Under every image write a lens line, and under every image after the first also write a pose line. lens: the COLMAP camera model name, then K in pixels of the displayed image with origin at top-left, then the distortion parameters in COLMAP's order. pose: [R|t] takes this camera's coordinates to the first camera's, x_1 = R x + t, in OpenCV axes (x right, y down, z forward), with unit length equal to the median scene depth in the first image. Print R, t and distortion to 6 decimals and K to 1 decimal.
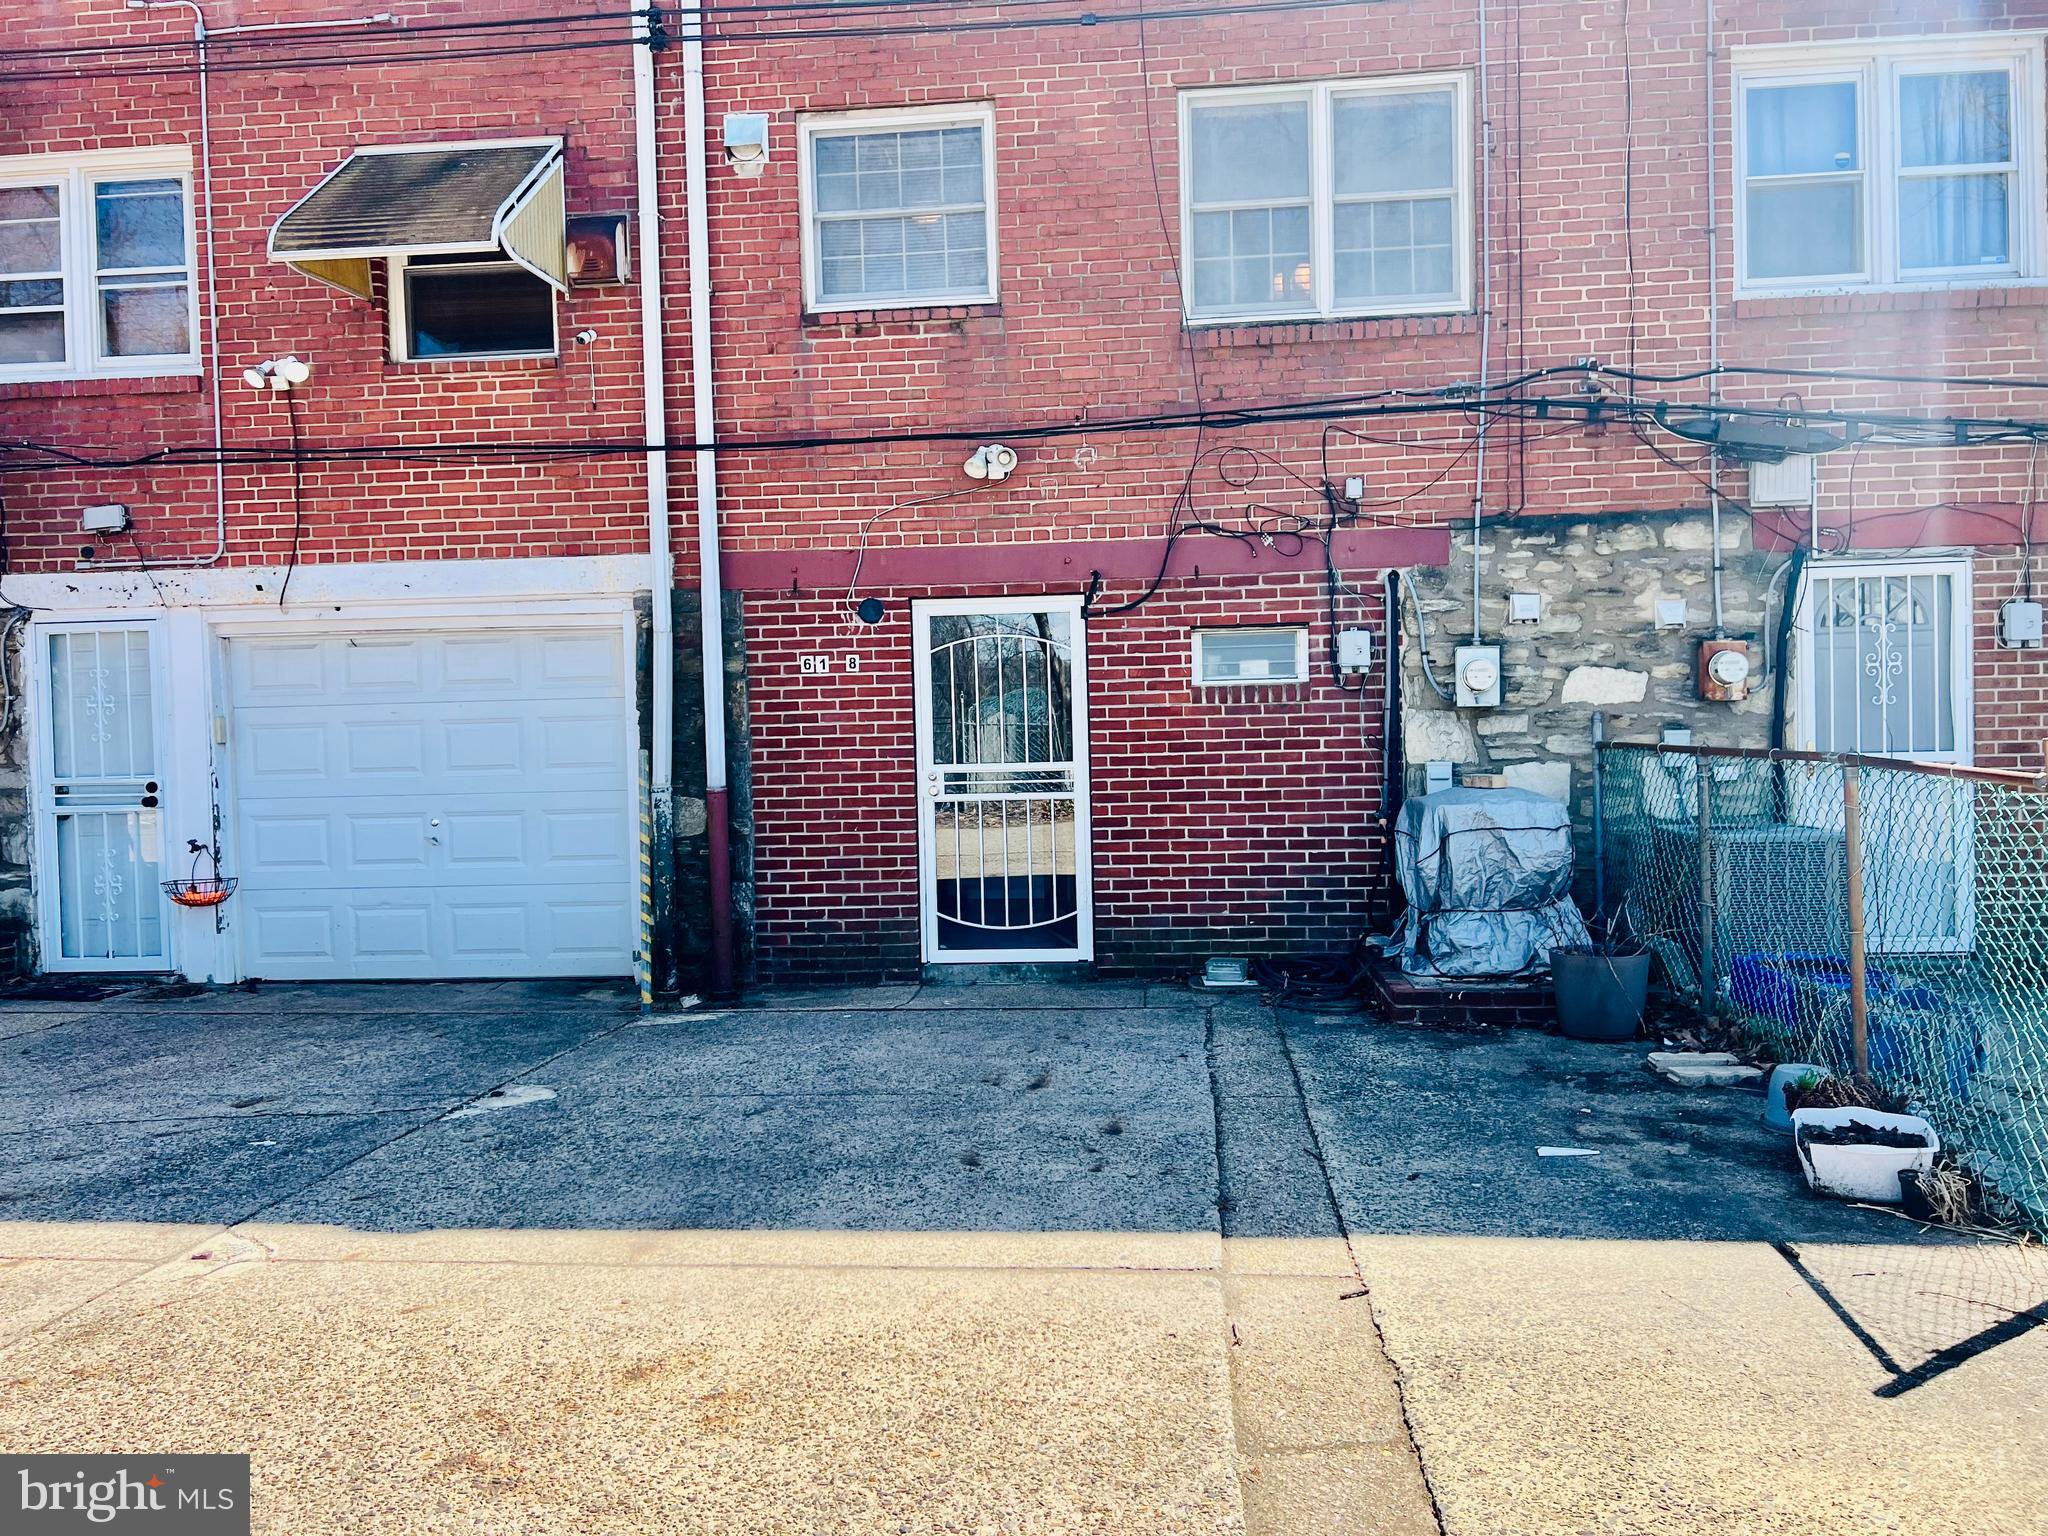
lens RADIAL K [[1532.9, 0, 1015.7], [0, 1532.9, 740.2], [0, 0, 1]] dist [0.055959, -0.064722]
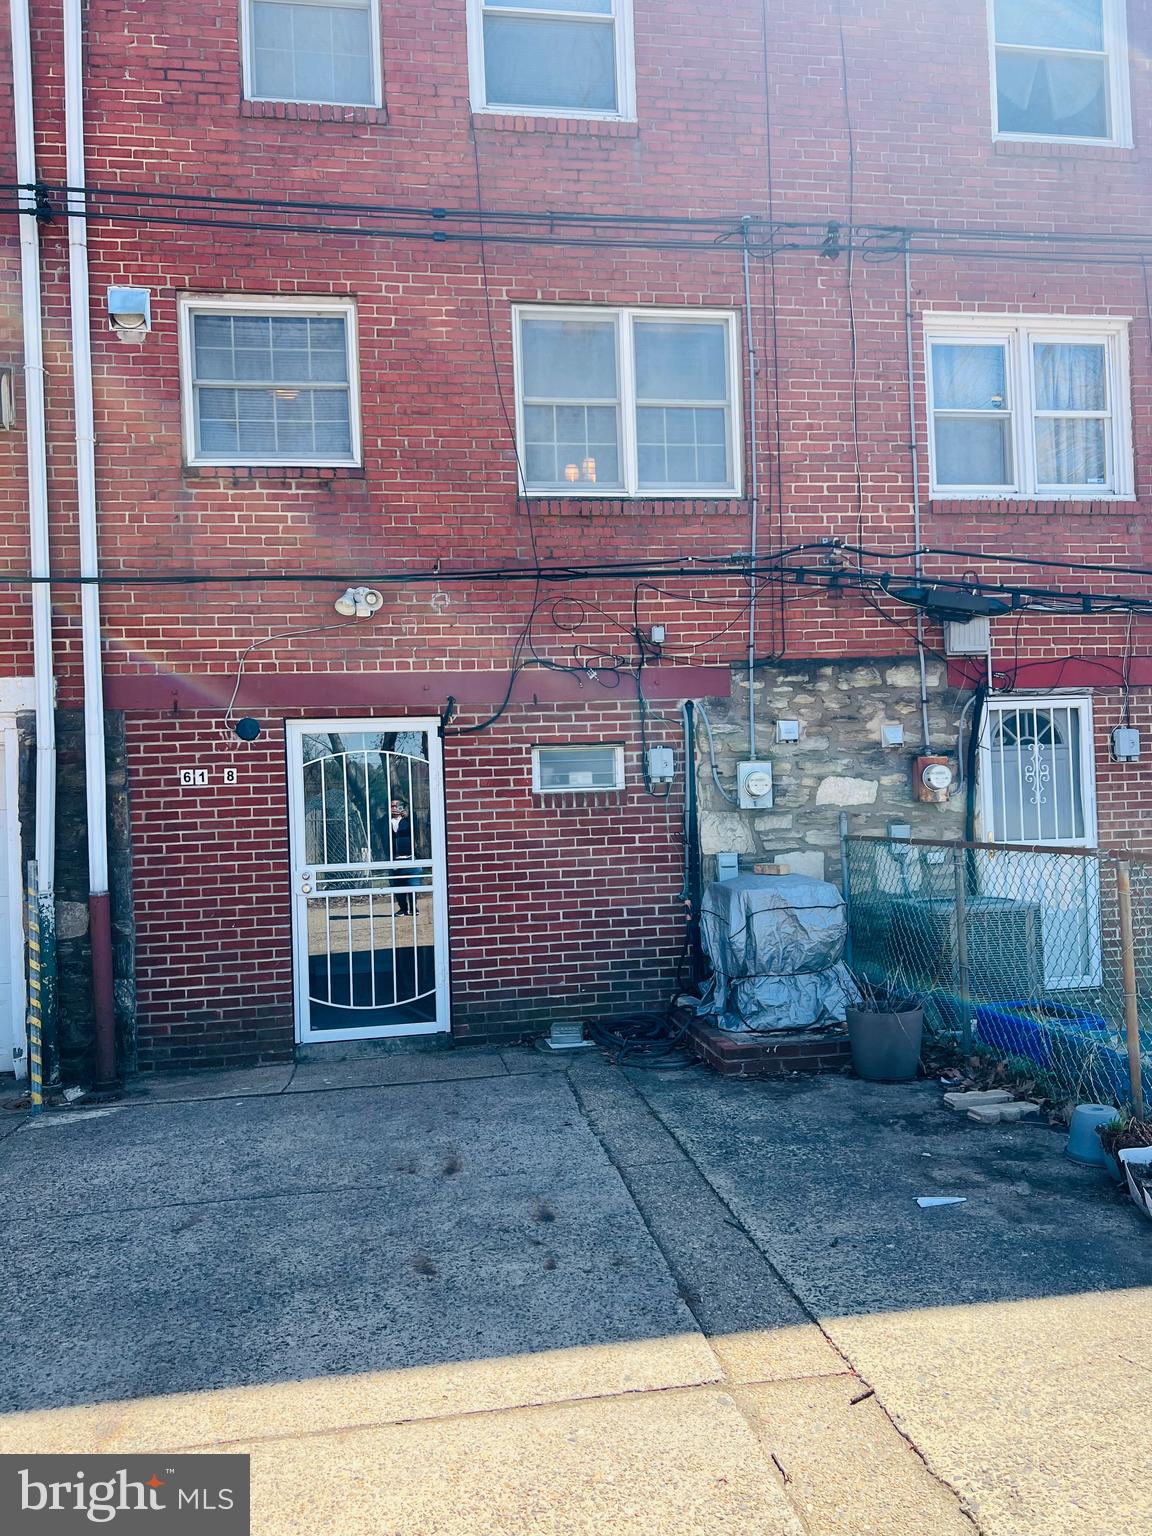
lens RADIAL K [[1149.6, 0, 583.9], [0, 1149.6, 776.3], [0, 0, 1]] dist [0.055959, -0.064722]
pose [[0.968840, -0.005749, 0.247620, -0.068651], [0.016282, 0.999046, -0.040512, -0.012443], [-0.247151, 0.043281, 0.968010, 0.124513]]
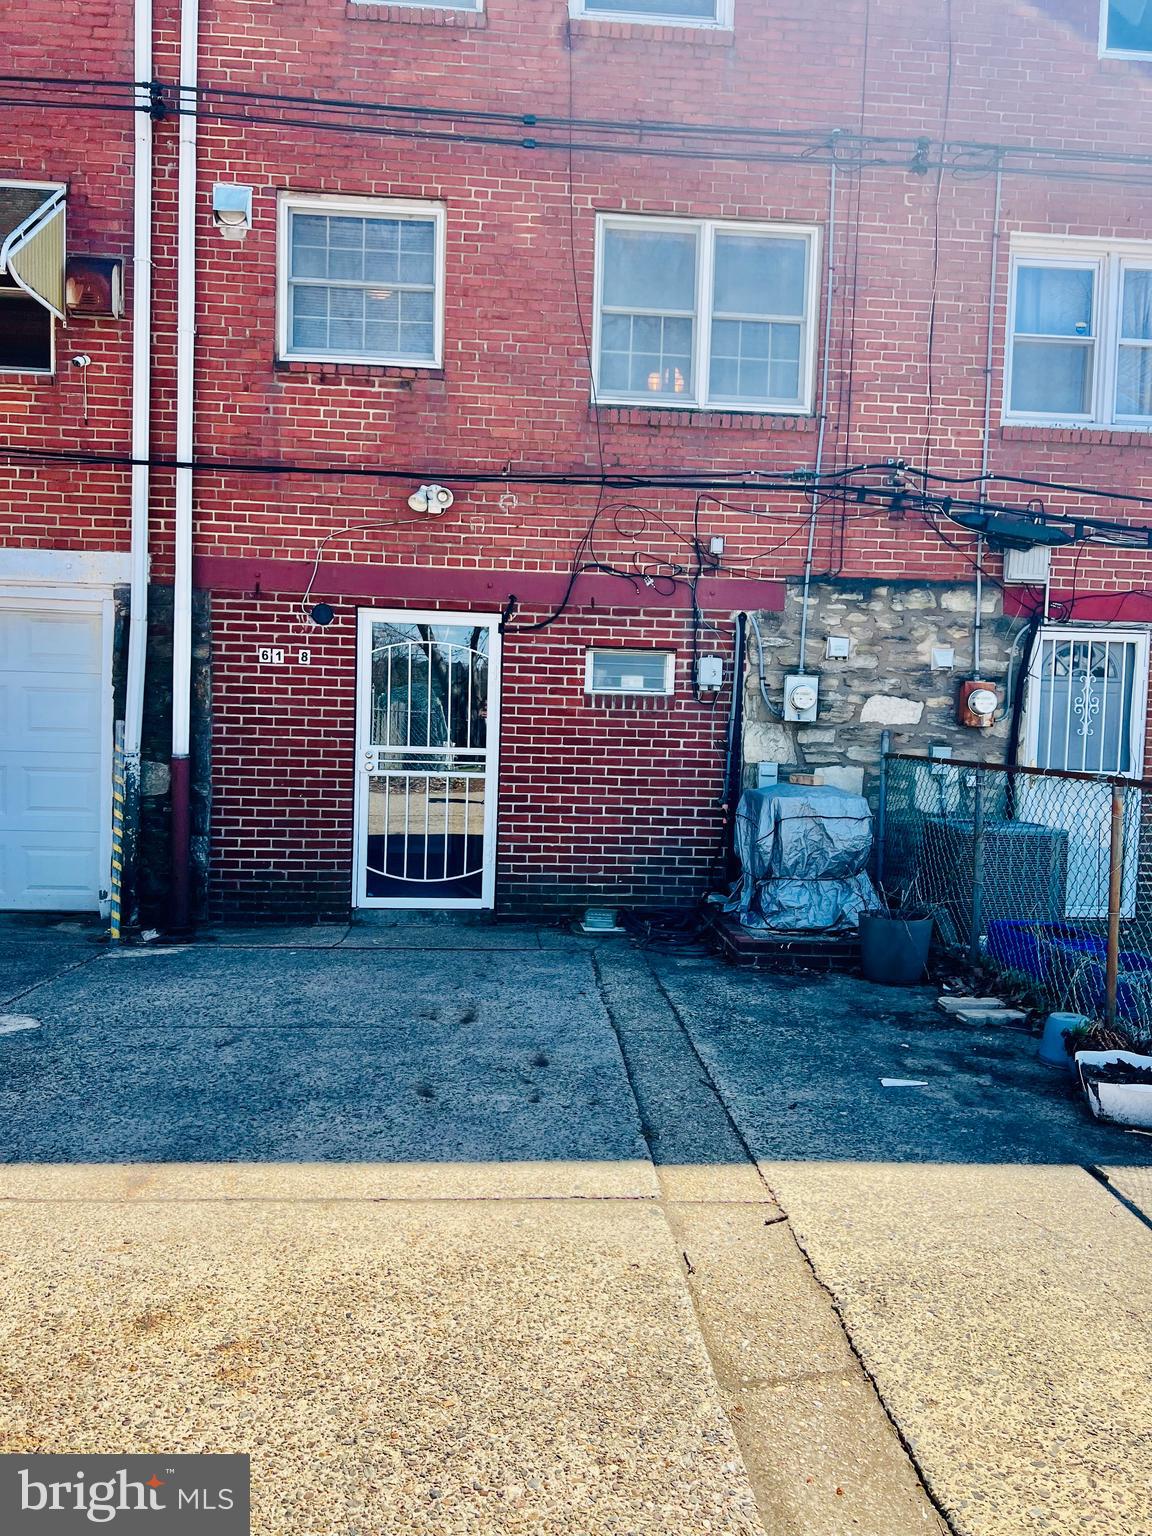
lens RADIAL K [[1149.6, 0, 585.7], [0, 1149.6, 755.9], [0, 0, 1]] dist [0.055959, -0.064722]
pose [[0.984207, 0.047739, 0.170461, -0.042114], [-0.051968, 0.998440, 0.020436, -0.003087], [-0.169220, -0.028972, 0.985152, 0.072594]]
